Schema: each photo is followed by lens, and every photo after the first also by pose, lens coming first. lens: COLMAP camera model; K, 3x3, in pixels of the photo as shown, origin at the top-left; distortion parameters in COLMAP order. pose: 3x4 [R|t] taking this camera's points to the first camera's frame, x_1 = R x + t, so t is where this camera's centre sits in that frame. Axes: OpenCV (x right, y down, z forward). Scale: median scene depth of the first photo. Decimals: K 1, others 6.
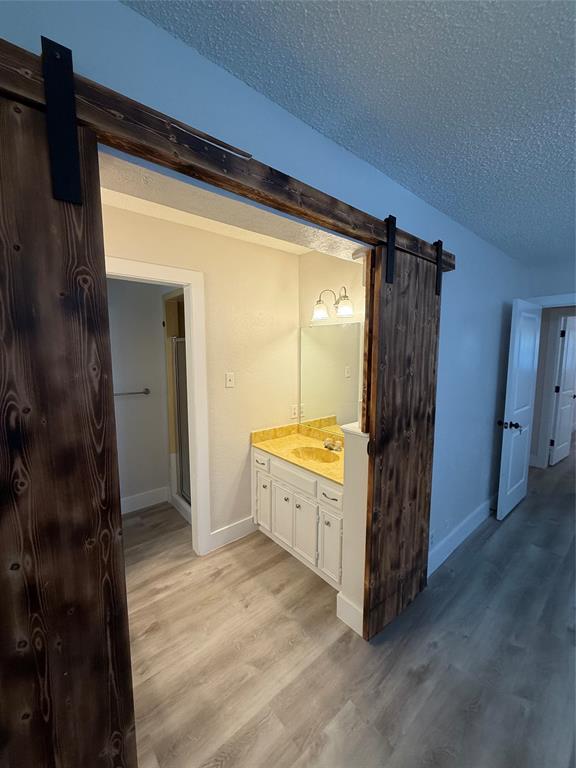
lens RADIAL K [[307.1, 0, 288.0], [0, 307.1, 384.0], [0, 0, 1]] dist [-0.001318, -0.000262]
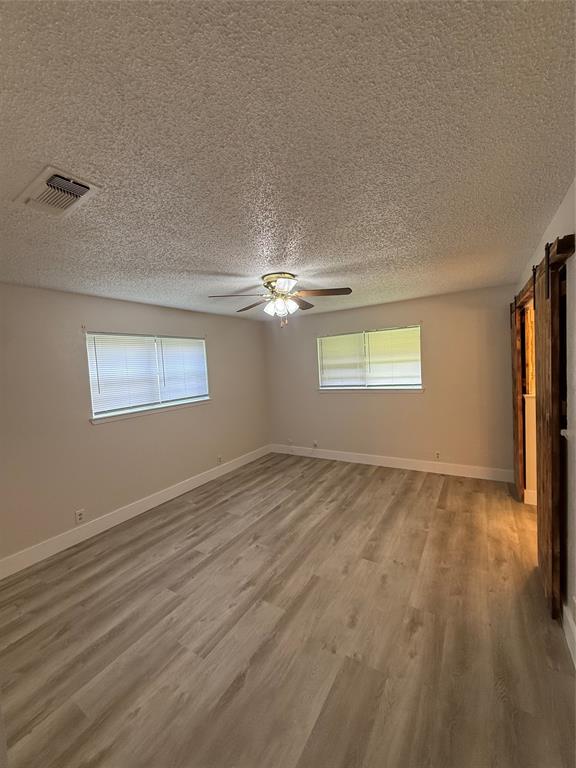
lens RADIAL K [[307.1, 0, 288.0], [0, 307.1, 384.0], [0, 0, 1]] dist [-0.001318, -0.000262]
pose [[-0.950194, 0.072375, -0.303139, 1.742486], [0.023993, 0.986763, 0.160383, -0.222771], [0.310734, 0.145122, -0.939353, 1.865752]]
